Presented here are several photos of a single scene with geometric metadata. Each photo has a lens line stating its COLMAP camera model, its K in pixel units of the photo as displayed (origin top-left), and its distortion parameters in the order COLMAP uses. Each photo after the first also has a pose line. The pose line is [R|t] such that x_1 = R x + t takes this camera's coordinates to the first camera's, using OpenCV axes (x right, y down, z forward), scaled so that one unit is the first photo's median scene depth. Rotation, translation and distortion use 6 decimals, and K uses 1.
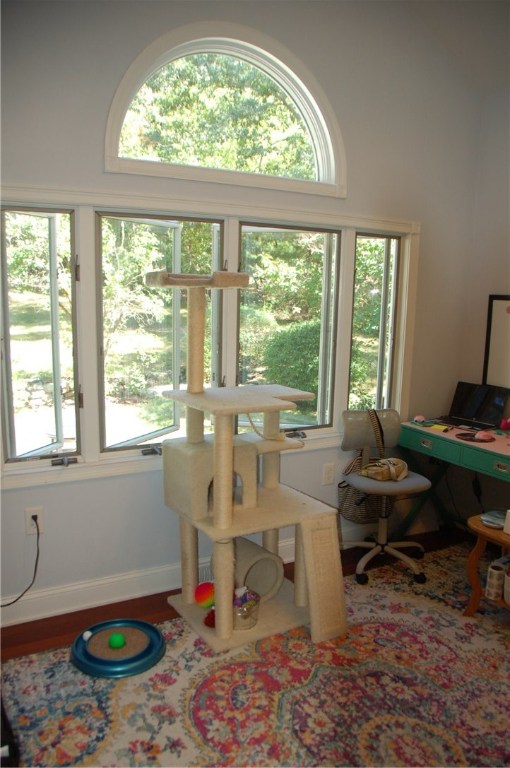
lens RADIAL K [[602.8, 0, 250.2], [0, 602.8, 388.8], [0, 0, 1]] dist [-0.158510, 0.103428]
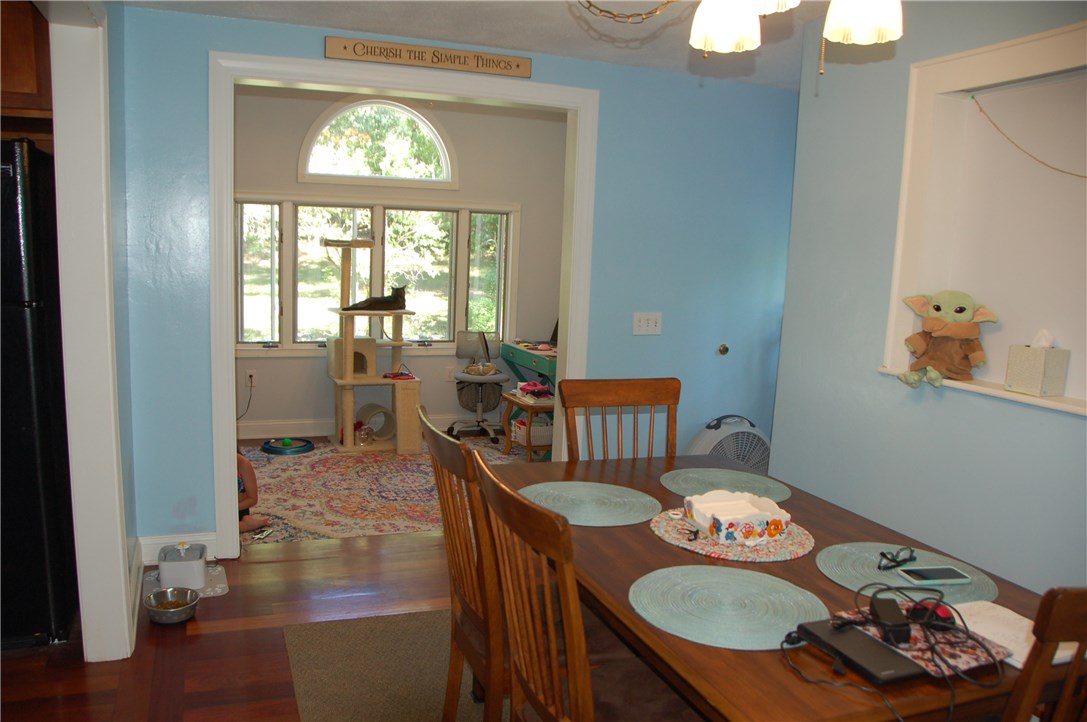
lens RADIAL K [[853.1, 0, 545.4], [0, 853.1, 358.0], [0, 0, 1]] dist [-0.158510, 0.103428]
pose [[0.991424, 0.034000, -0.126184, 0.810318], [-0.038245, 0.998776, -0.031375, 0.207168], [0.124963, 0.035932, 0.991511, -1.361078]]
